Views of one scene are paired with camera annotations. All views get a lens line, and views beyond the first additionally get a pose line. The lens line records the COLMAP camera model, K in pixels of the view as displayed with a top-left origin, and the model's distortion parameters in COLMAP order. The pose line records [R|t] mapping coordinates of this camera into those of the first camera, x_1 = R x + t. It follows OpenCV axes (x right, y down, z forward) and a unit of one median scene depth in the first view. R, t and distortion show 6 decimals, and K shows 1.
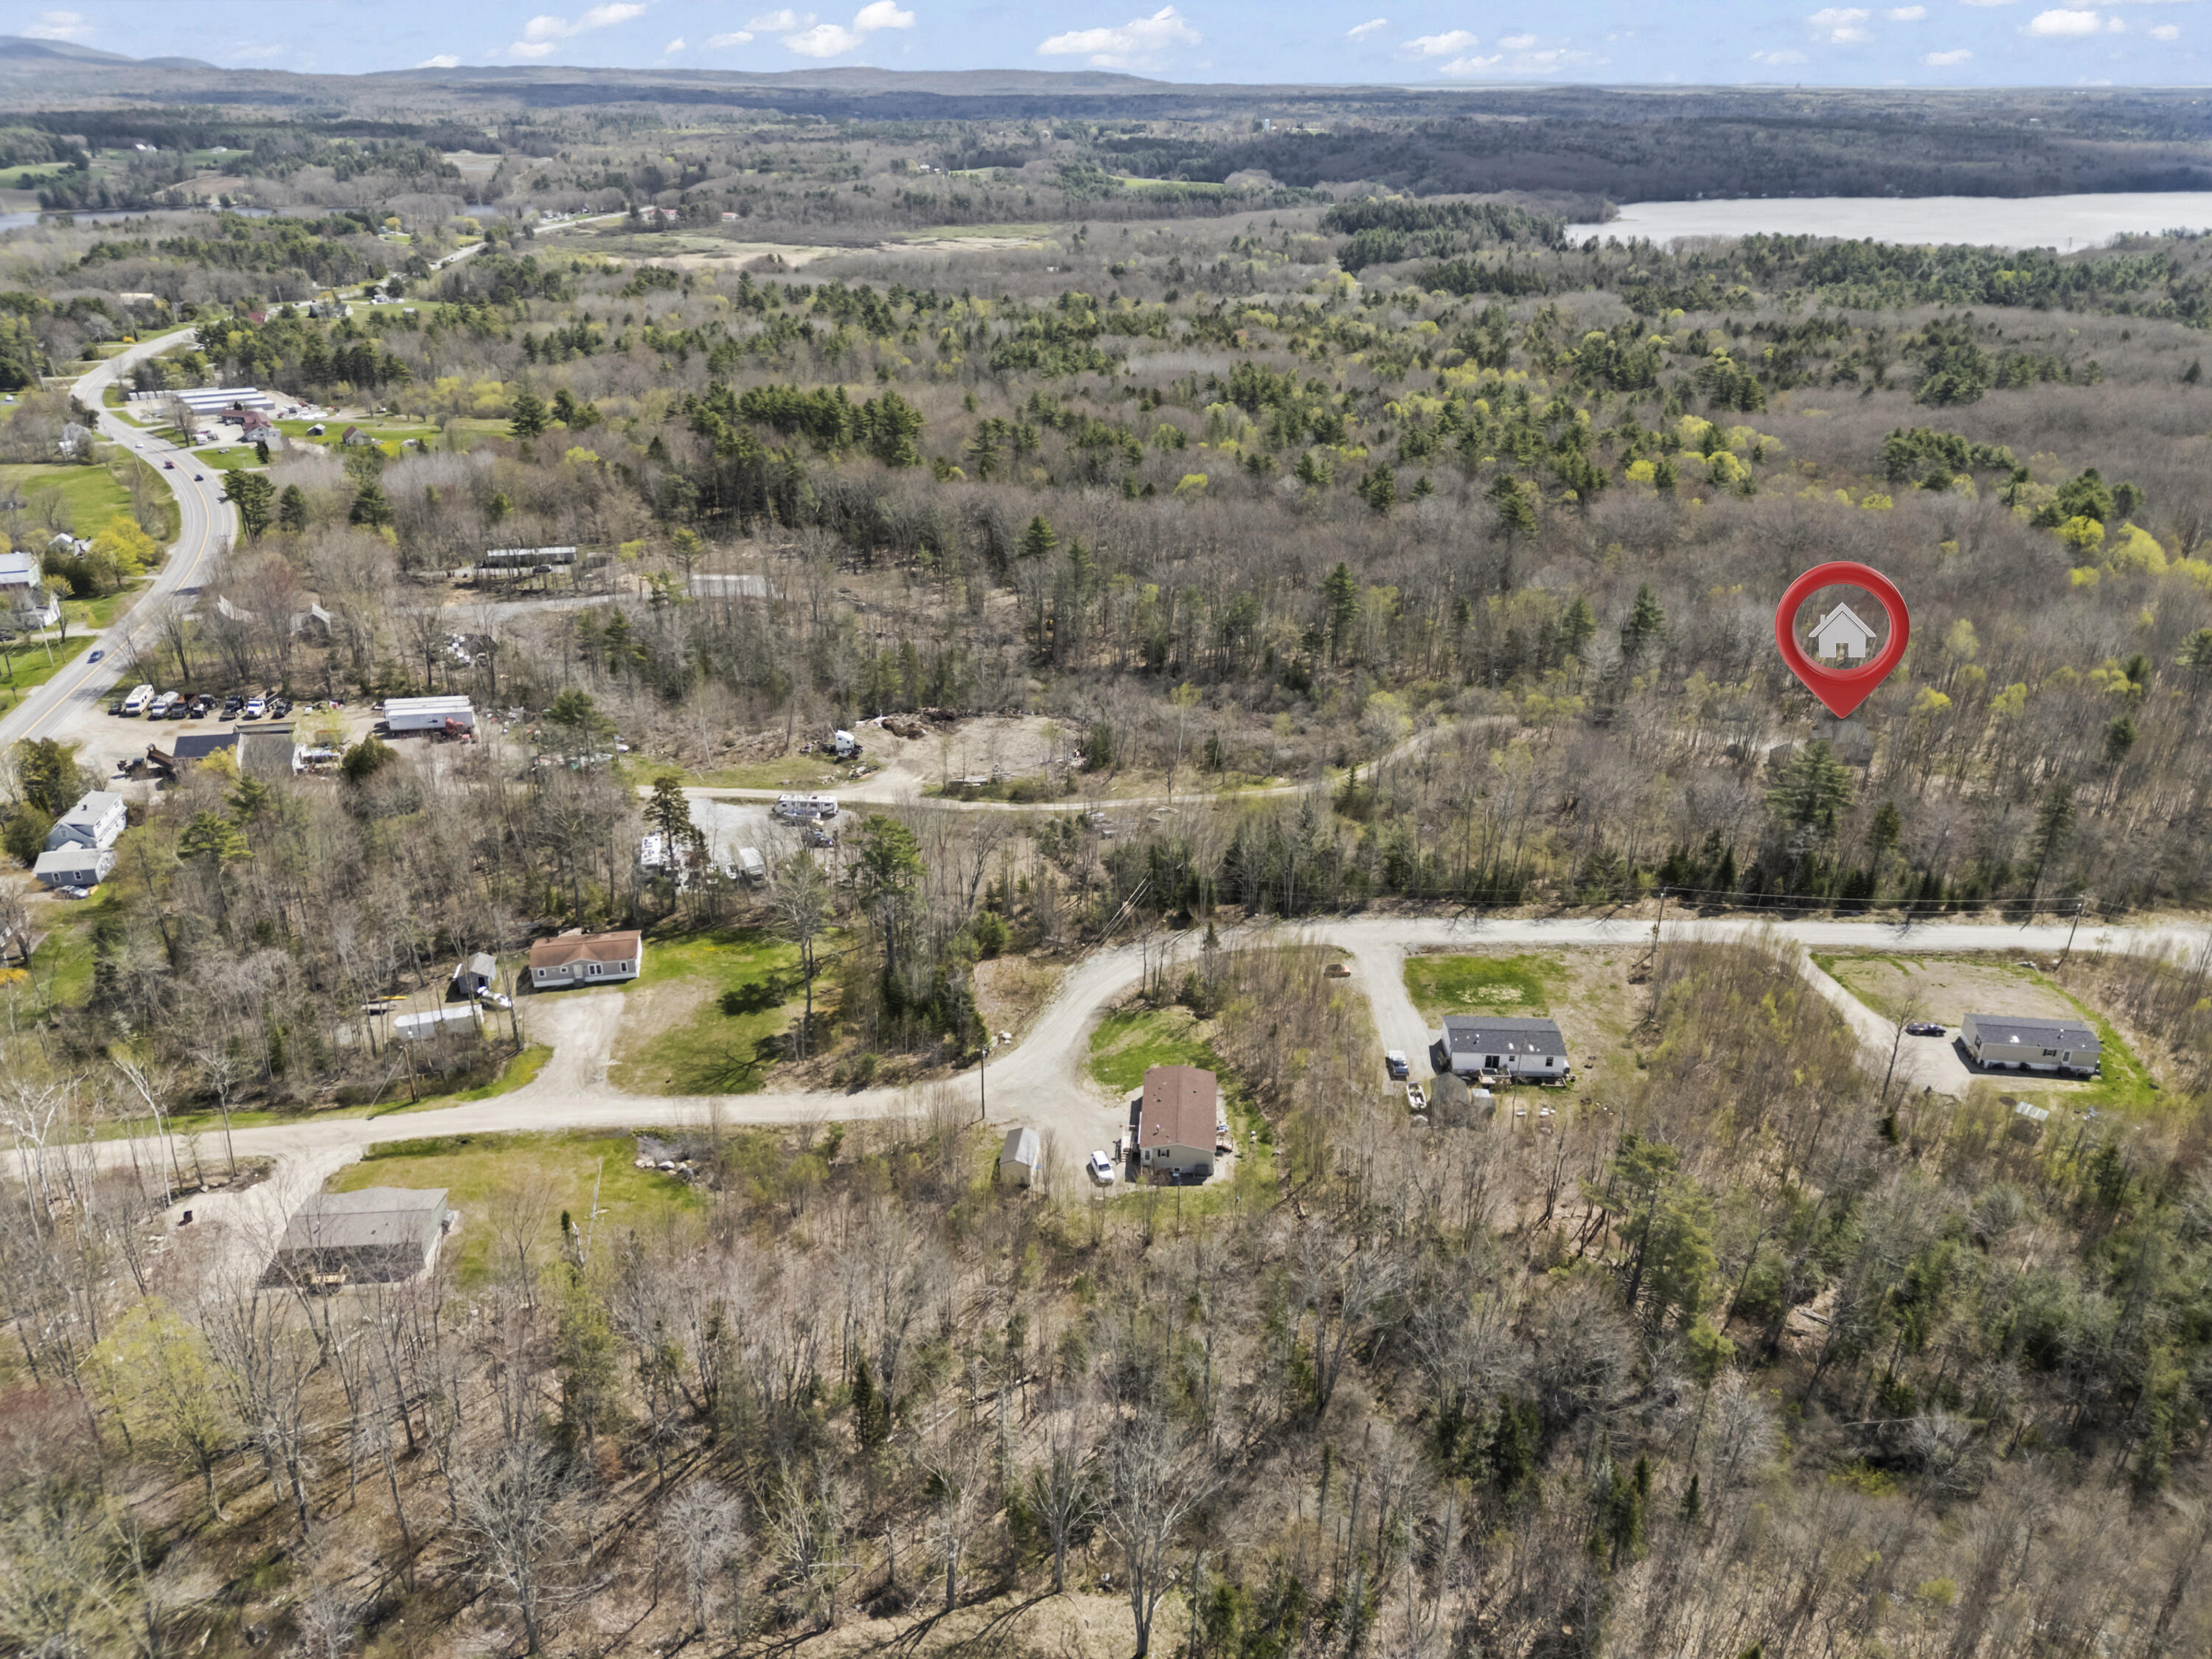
lens RADIAL K [[1599.5, 0, 1109.0], [0, 1599.5, 813.2], [0, 0, 1]] dist [0.072829, -0.062716]
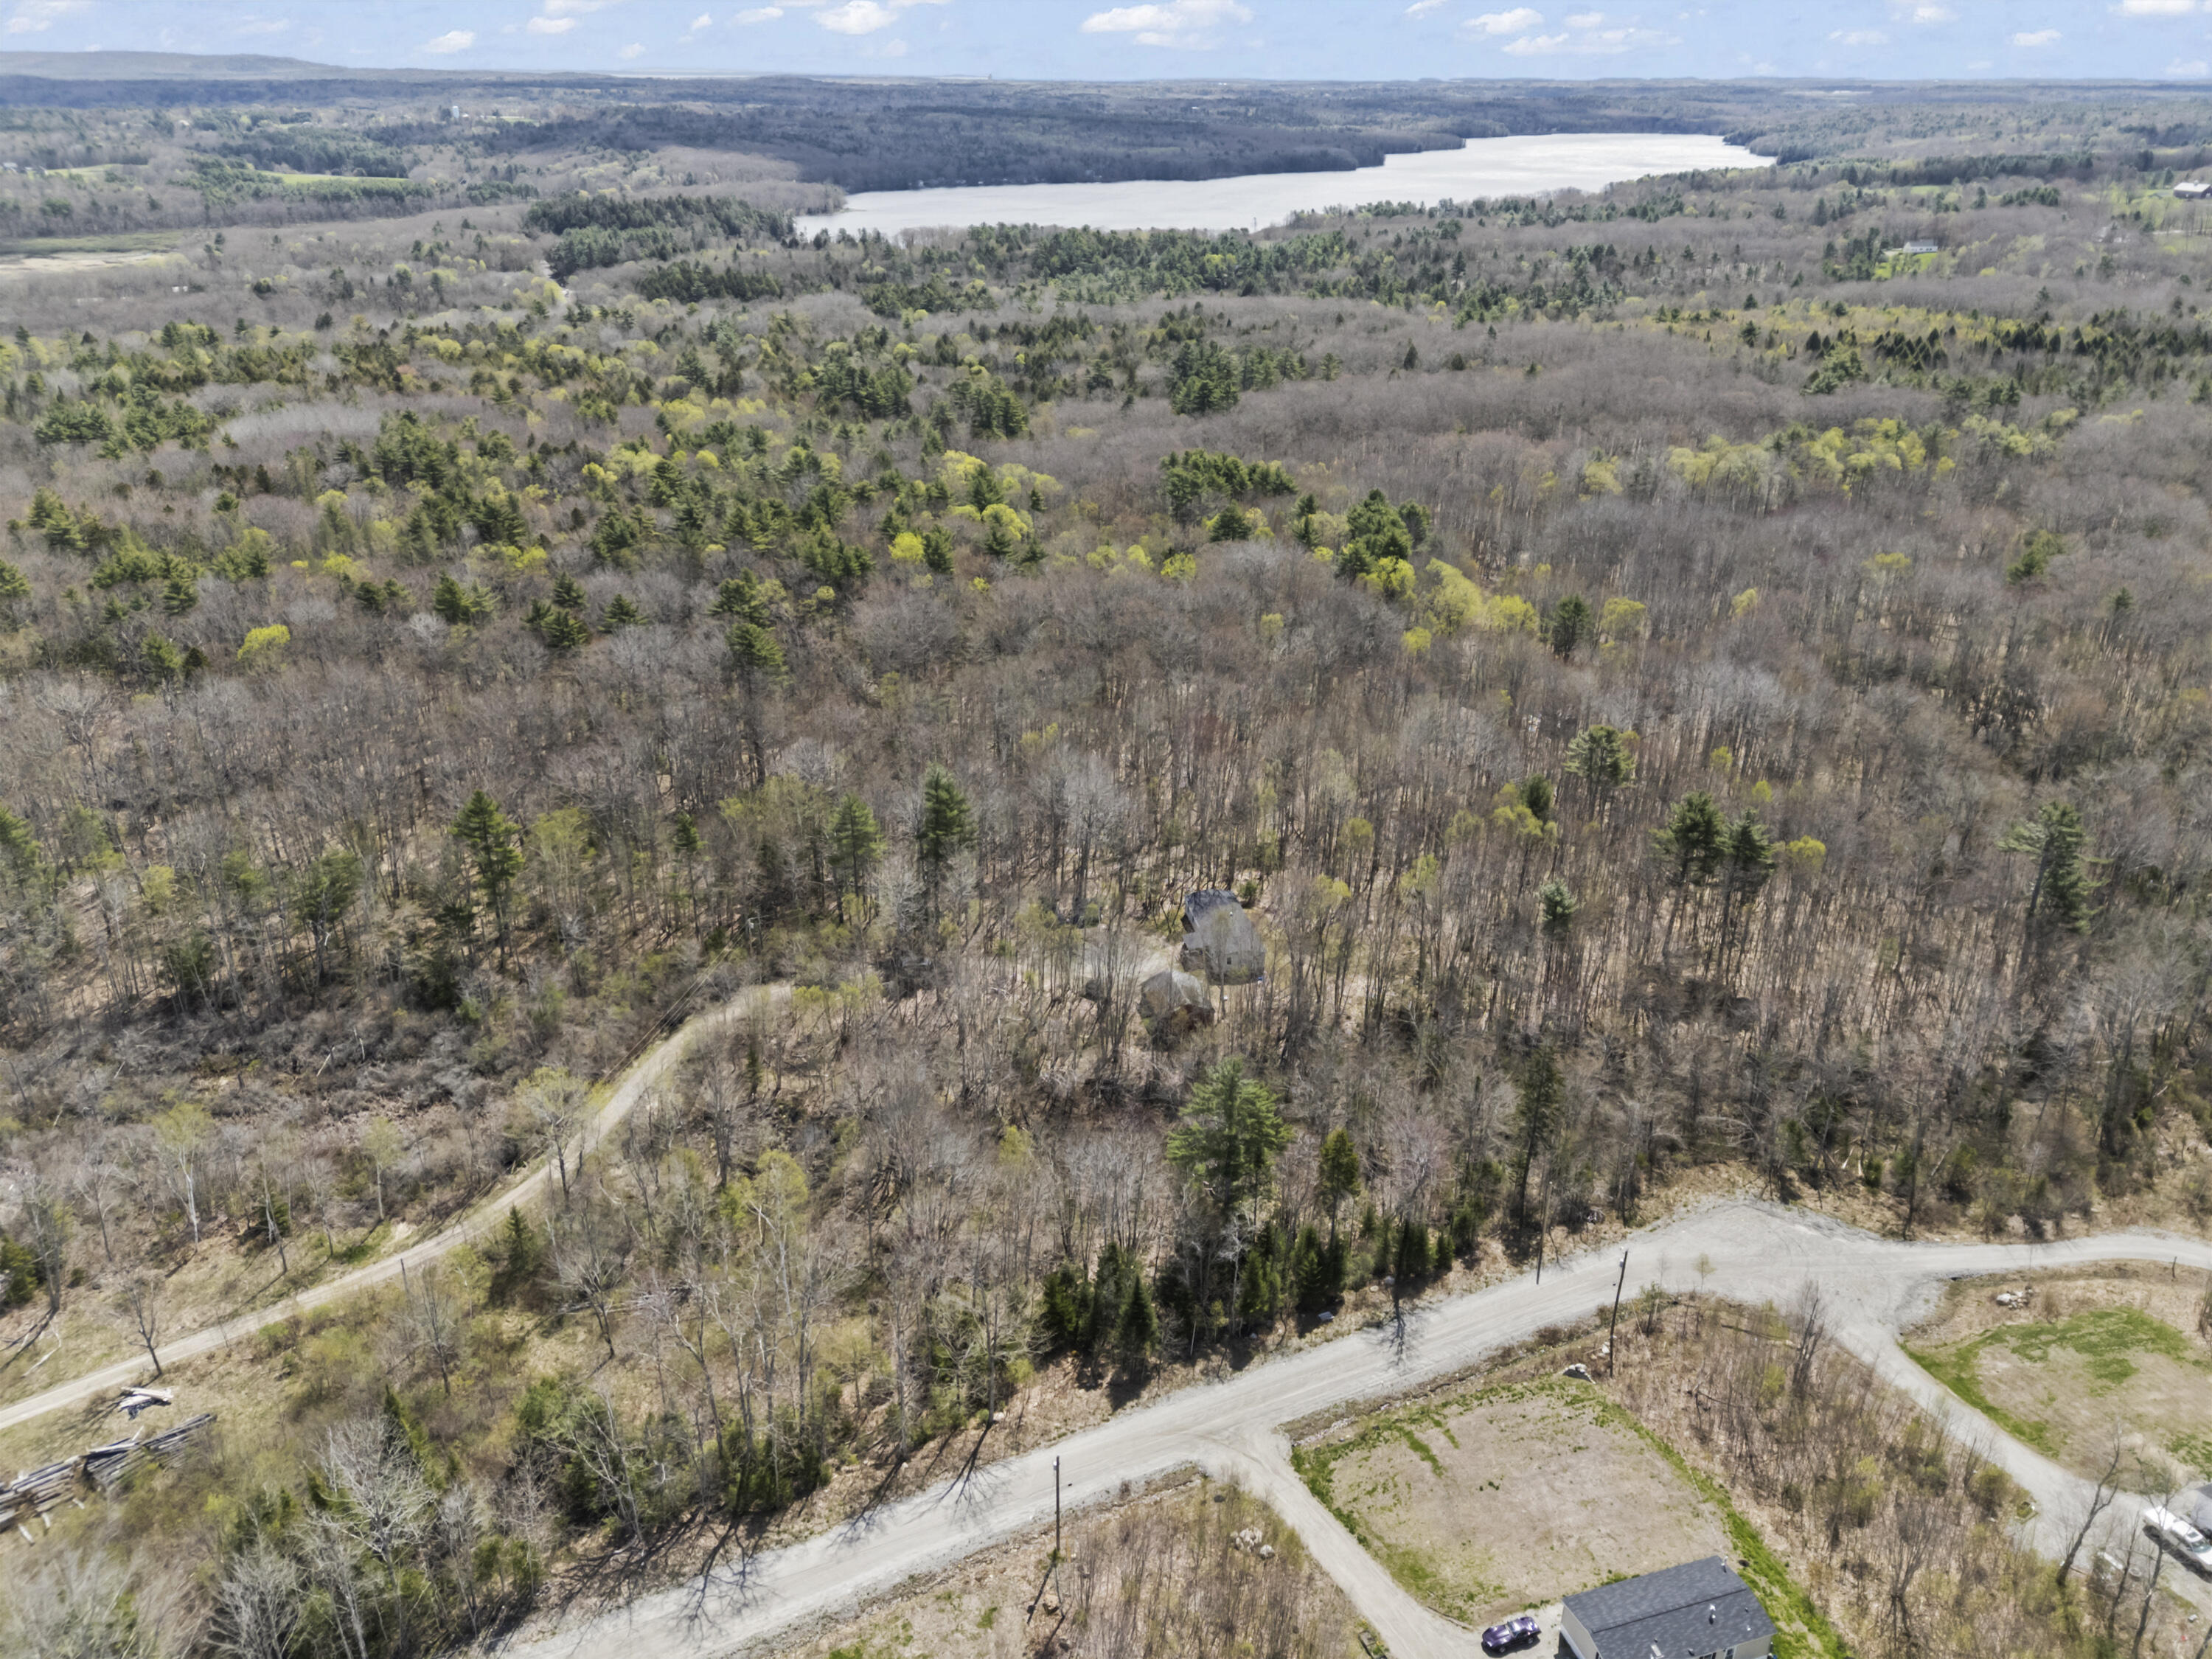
lens RADIAL K [[1599.5, 0, 1109.0], [0, 1599.5, 813.2], [0, 0, 1]] dist [0.072829, -0.062716]
pose [[0.906663, -0.179009, 0.381993, 0.049278], [0.176836, 0.983381, 0.041108, -0.050966], [-0.383003, 0.030279, 0.923251, 0.123900]]
